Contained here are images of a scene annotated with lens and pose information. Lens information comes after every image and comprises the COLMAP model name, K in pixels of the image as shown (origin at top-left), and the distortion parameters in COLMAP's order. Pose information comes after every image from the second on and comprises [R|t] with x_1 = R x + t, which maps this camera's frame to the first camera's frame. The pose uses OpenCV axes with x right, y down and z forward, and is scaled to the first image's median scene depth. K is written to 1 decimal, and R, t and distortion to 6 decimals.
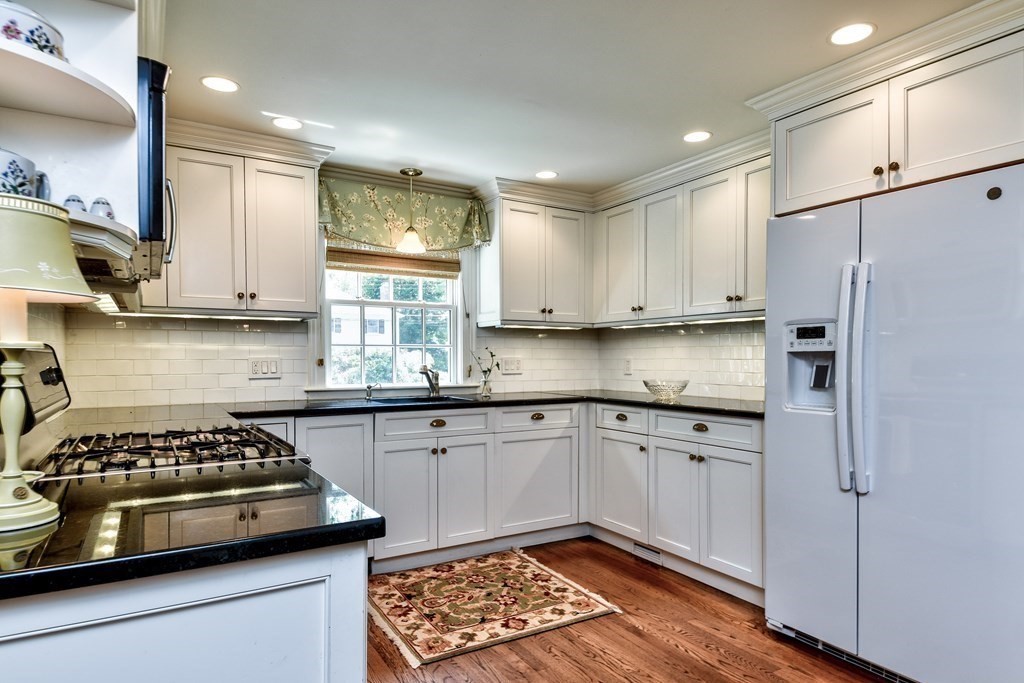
lens RADIAL K [[570.4, 0, 516.3], [0, 570.4, 361.5], [0, 0, 1]] dist [-0.008223, -0.009299]
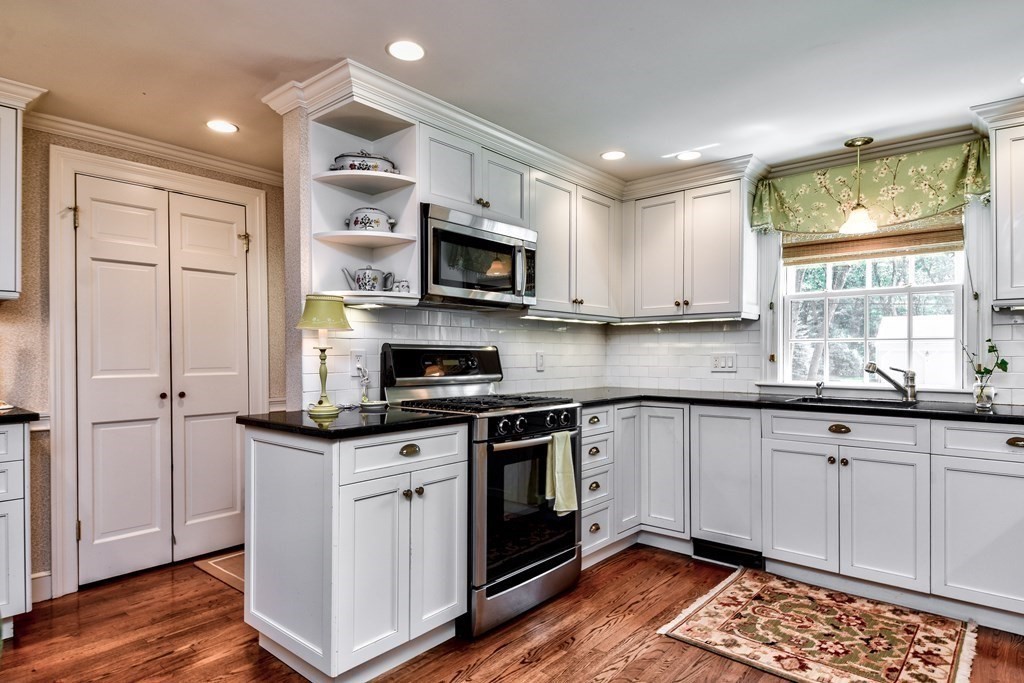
lens RADIAL K [[570.4, 0, 514.3], [0, 570.4, 347.9], [0, 0, 1]] dist [-0.008223, -0.009299]
pose [[0.301818, -0.007934, -0.953332, 0.543976], [-0.006510, 0.999925, -0.010383, -0.003420], [0.953343, 0.009340, 0.301744, 0.265863]]
